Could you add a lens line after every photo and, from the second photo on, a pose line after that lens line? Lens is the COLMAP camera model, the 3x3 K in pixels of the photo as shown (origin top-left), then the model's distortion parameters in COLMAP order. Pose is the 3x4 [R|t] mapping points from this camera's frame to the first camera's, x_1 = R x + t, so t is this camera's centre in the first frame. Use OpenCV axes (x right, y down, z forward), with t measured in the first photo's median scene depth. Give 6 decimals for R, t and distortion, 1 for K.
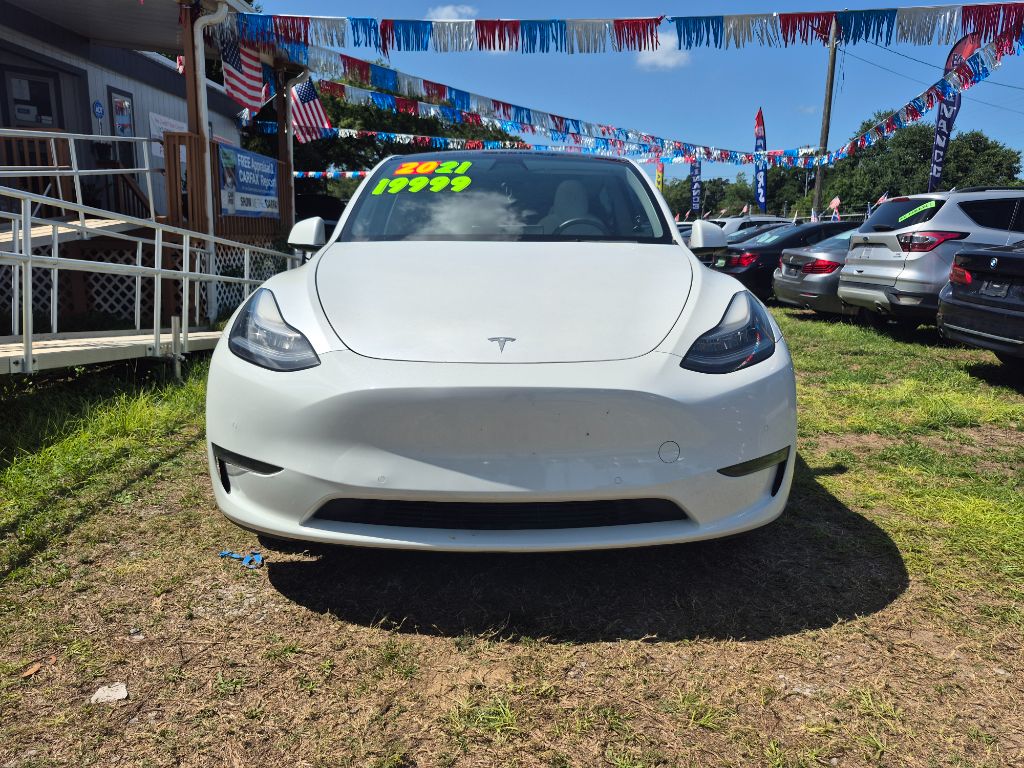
lens RADIAL K [[727.7, 0, 525.5], [0, 727.7, 377.1], [0, 0, 1]] dist [0.032375, -0.030509]
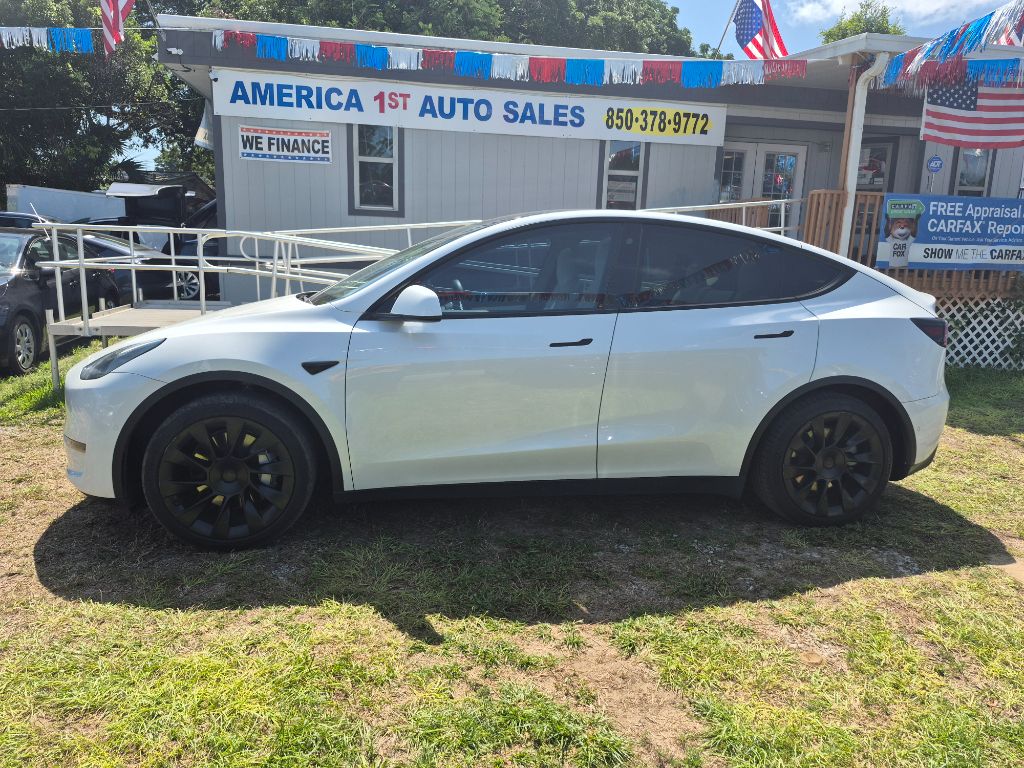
lens RADIAL K [[717.5, 0, 494.8], [0, 717.5, 371.8], [0, 0, 1]] dist [0.076129, -0.079100]
pose [[0.174341, 0.145212, -0.973919, 1.394207], [-0.210425, 0.971713, 0.107215, -0.266933], [0.961939, 0.186245, 0.199966, 1.101667]]
